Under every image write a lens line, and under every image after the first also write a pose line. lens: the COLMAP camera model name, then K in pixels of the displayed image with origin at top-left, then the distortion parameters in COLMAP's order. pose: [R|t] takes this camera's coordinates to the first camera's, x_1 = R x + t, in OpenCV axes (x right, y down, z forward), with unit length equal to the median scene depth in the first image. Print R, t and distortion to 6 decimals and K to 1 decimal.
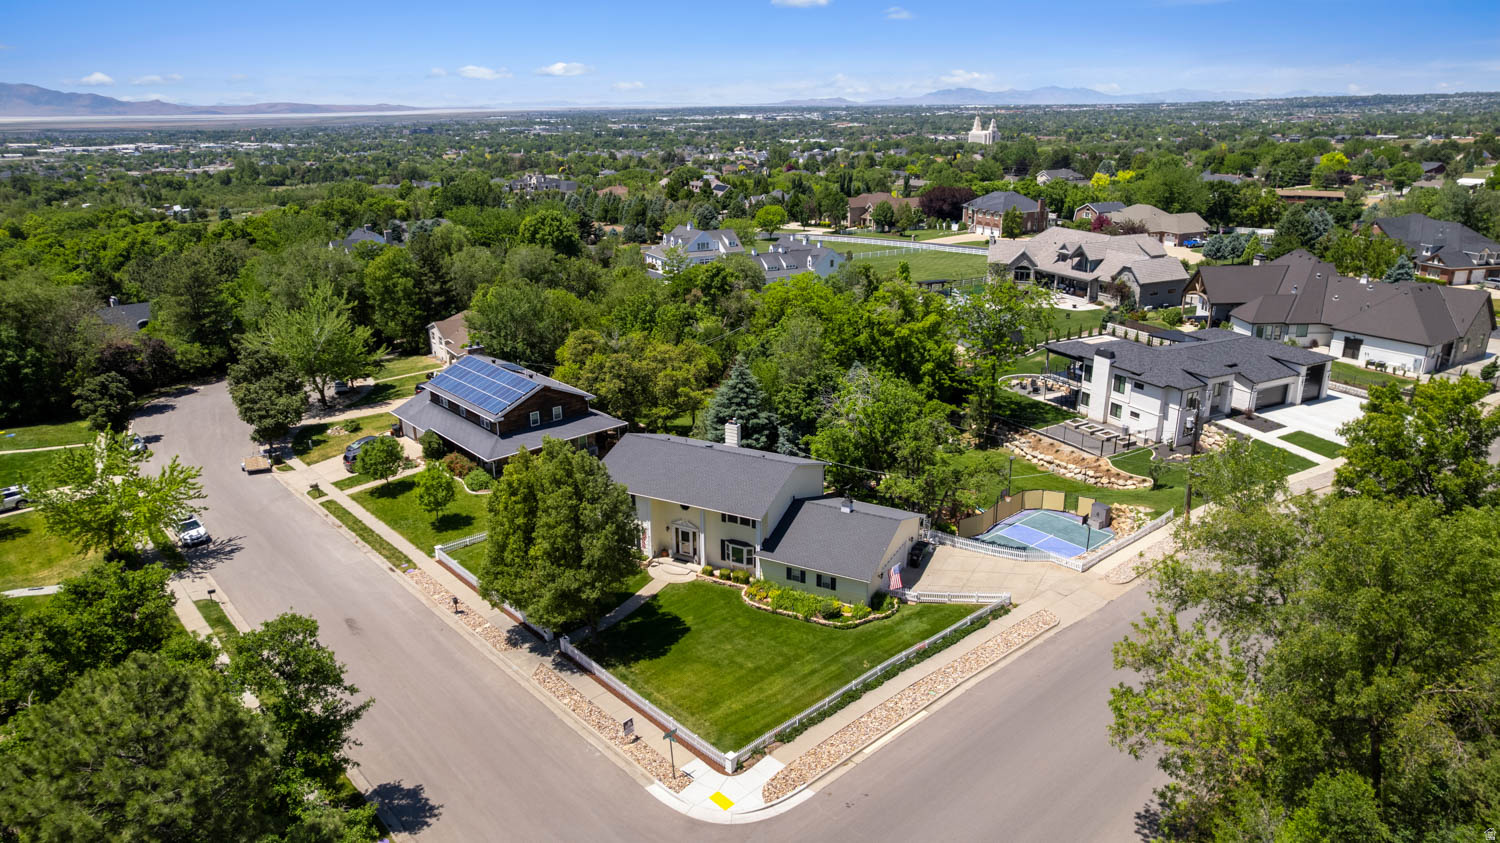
lens RADIAL K [[961.7, 0, 750.0], [0, 961.7, 421.5], [0, 0, 1]] dist [-0.043233, 0.000842]
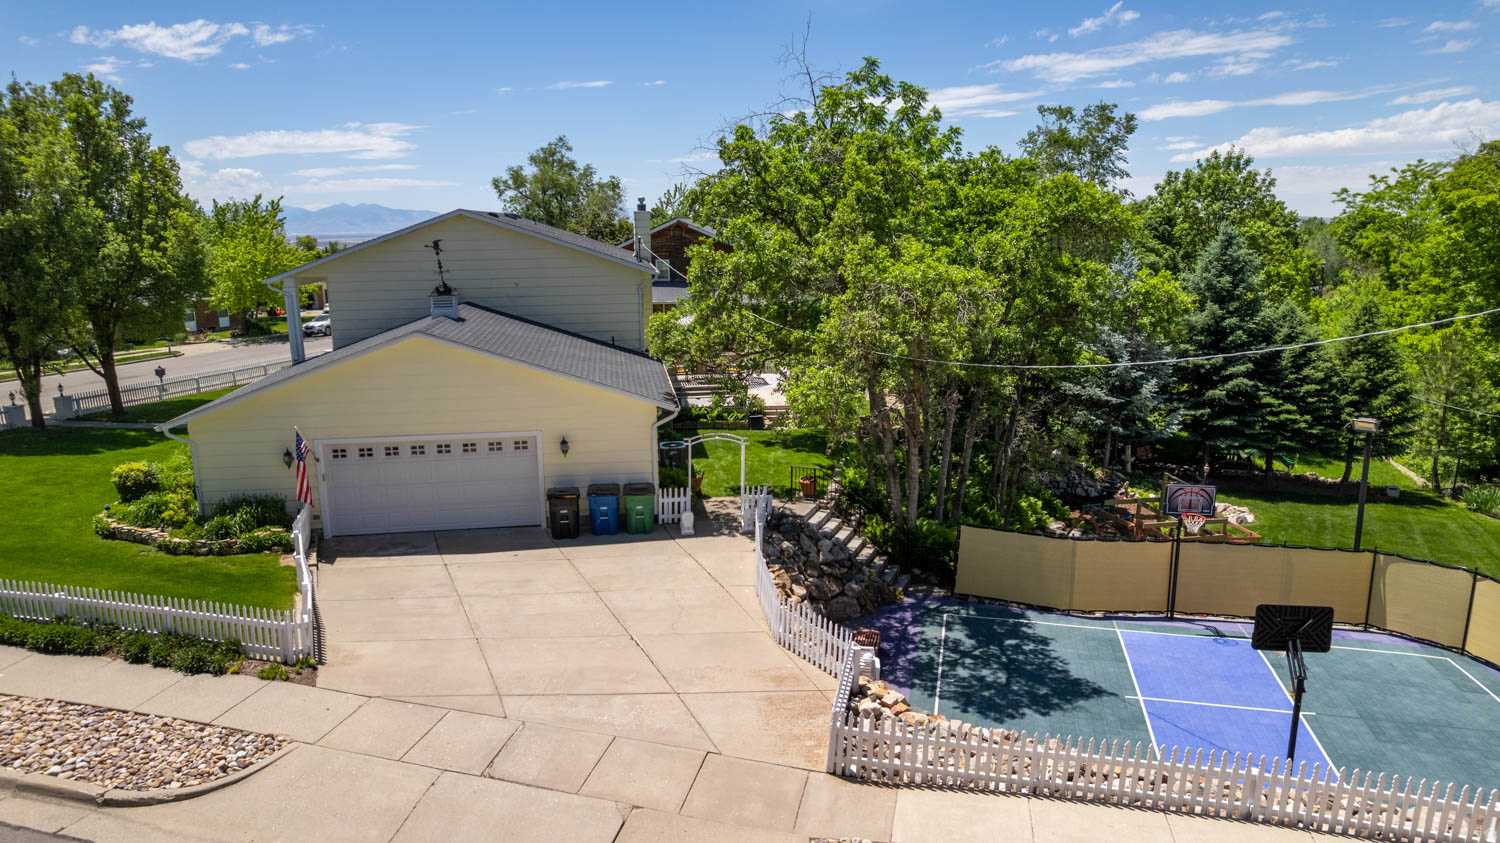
lens RADIAL K [[961.8, 0, 751.7], [0, 961.8, 425.4], [0, 0, 1]] dist [-0.082824, 0.079541]
pose [[0.582663, 0.171736, -0.794362, 0.484549], [-0.254523, 0.966809, 0.022326, 0.096012], [0.771830, 0.189175, 0.607035, 0.891634]]
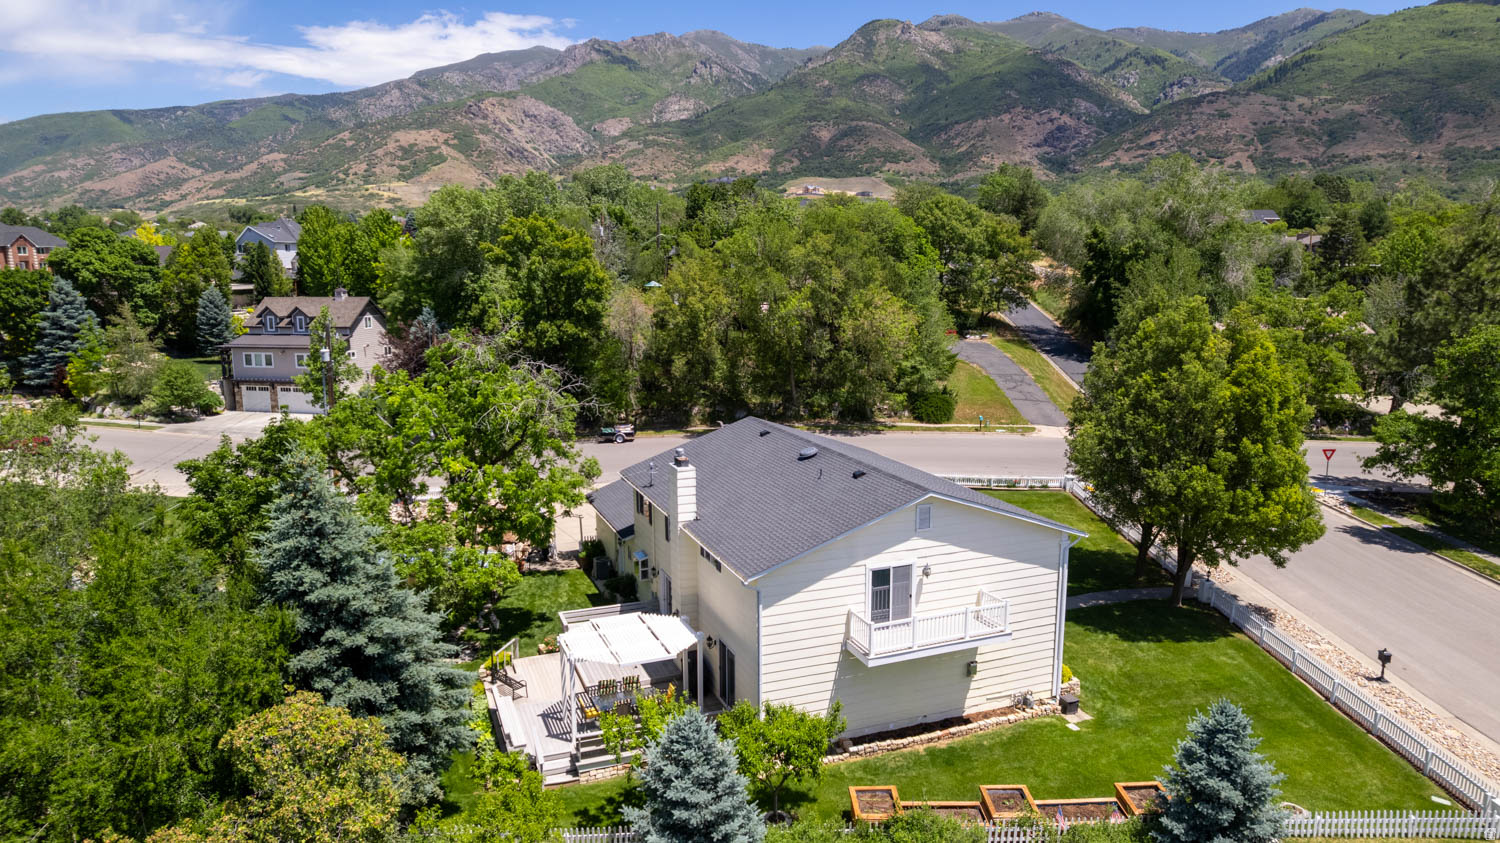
lens RADIAL K [[961.8, 0, 751.7], [0, 961.8, 425.4], [0, 0, 1]] dist [-0.082824, 0.079541]
pose [[-0.751830, -0.098633, 0.651938, -0.358300], [0.223346, 0.892200, 0.392550, -0.194016], [-0.620378, 0.440739, -0.648753, 1.439013]]
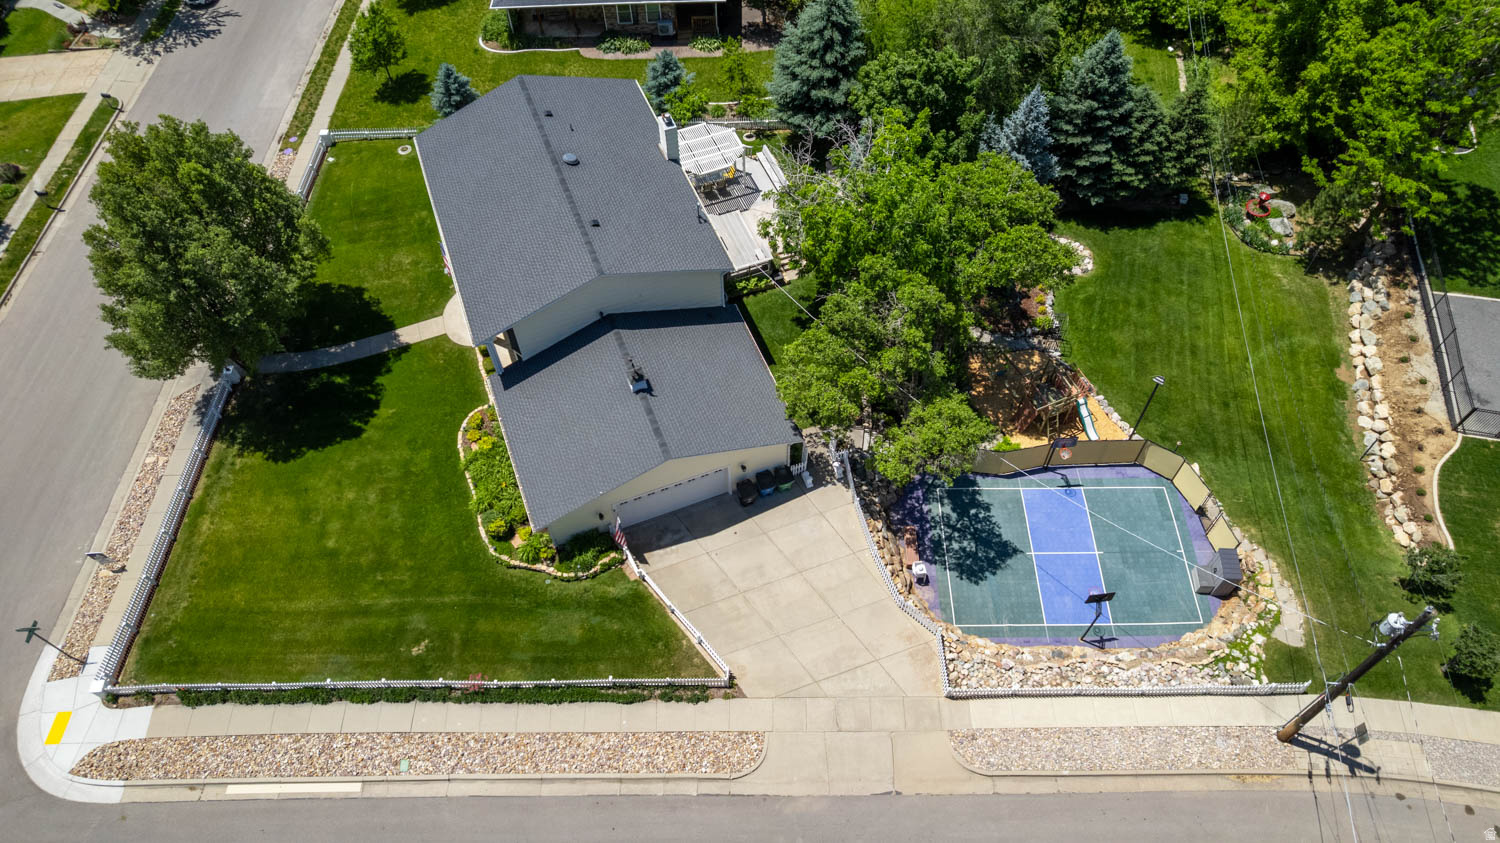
lens RADIAL K [[961.8, 0, 751.7], [0, 961.8, 425.4], [0, 0, 1]] dist [-0.082824, 0.079541]
pose [[0.753603, 0.538186, -0.377410, 0.396448], [-0.199427, 0.734288, 0.648884, -0.290653], [0.626348, -0.413735, 0.660691, 0.658442]]
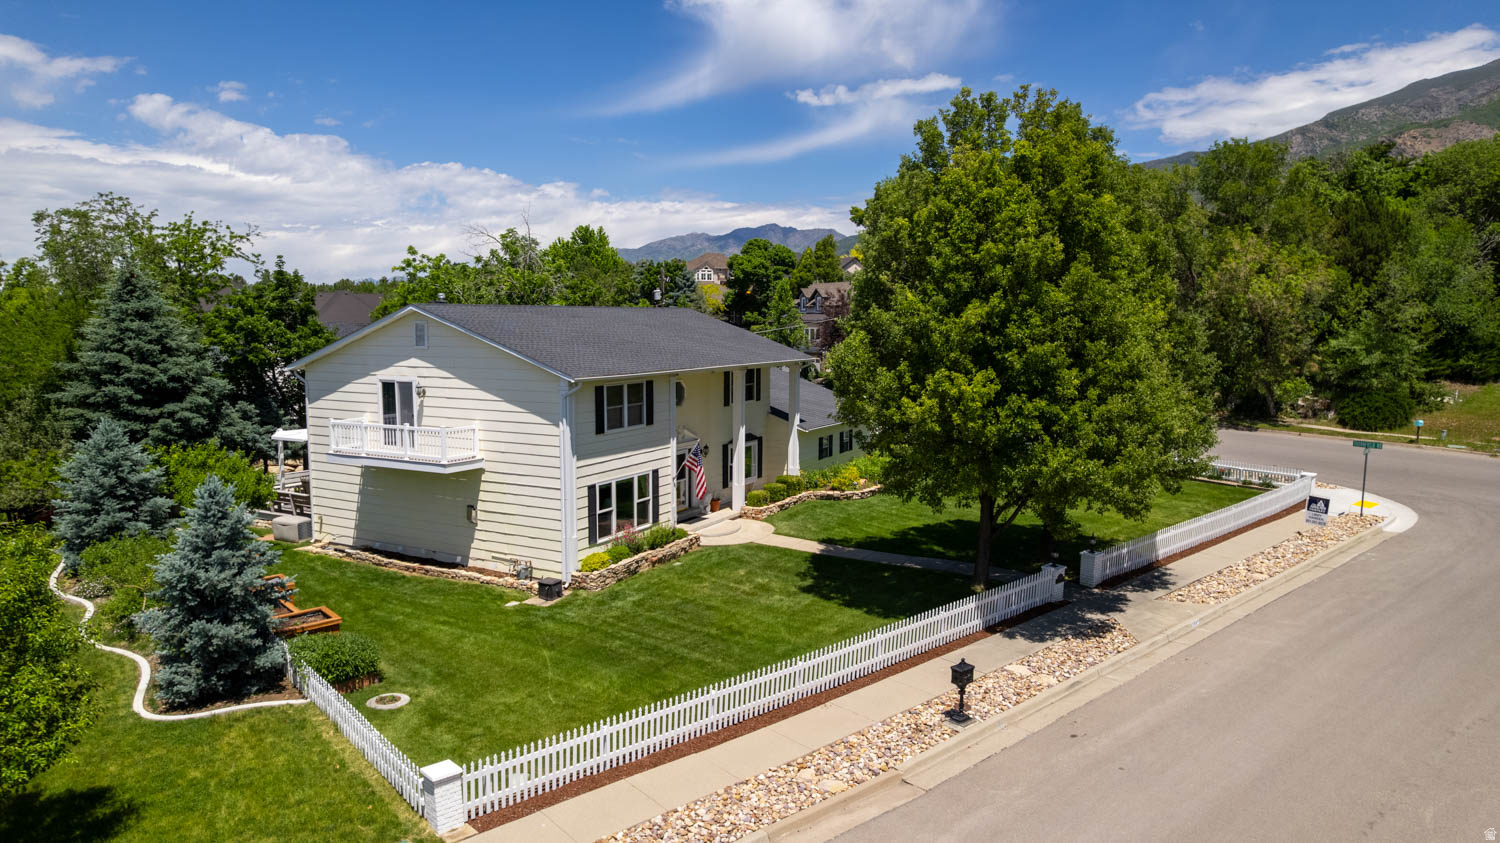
lens RADIAL K [[961.8, 0, 751.7], [0, 961.8, 425.4], [0, 0, 1]] dist [-0.082824, 0.079541]
pose [[0.016374, -0.102285, 0.994620, -0.557634], [0.318411, 0.943499, 0.091786, 0.072291], [-0.947811, 0.315195, 0.048018, 0.987988]]
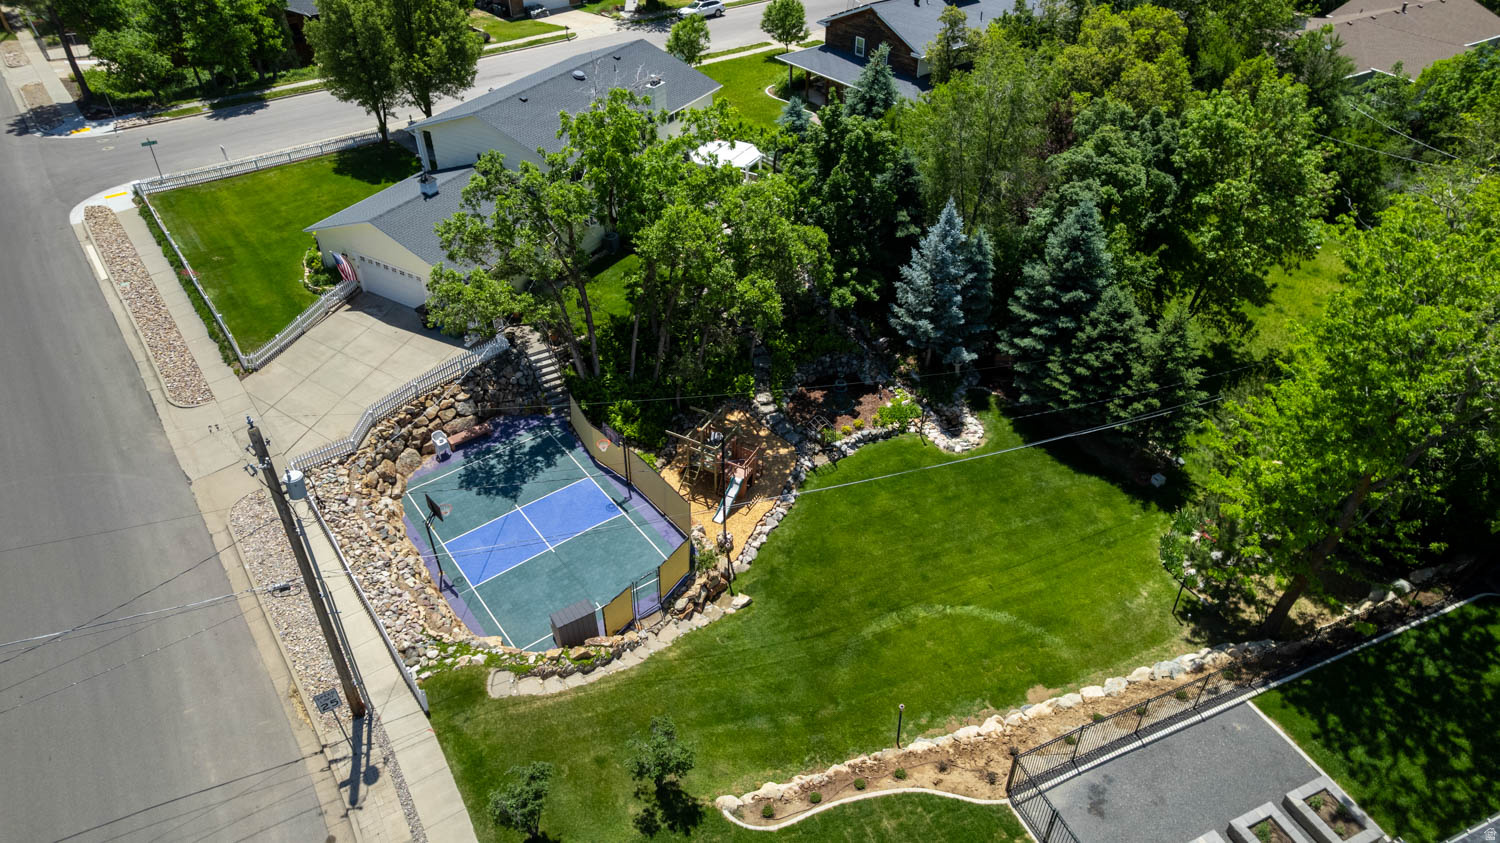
lens RADIAL K [[961.8, 0, 751.7], [0, 961.8, 425.4], [0, 0, 1]] dist [-0.082824, 0.079541]
pose [[-0.072191, 0.625717, -0.776703, 0.767683], [-0.311807, 0.725544, 0.613484, -0.302312], [0.947399, 0.286470, 0.142725, 1.202865]]
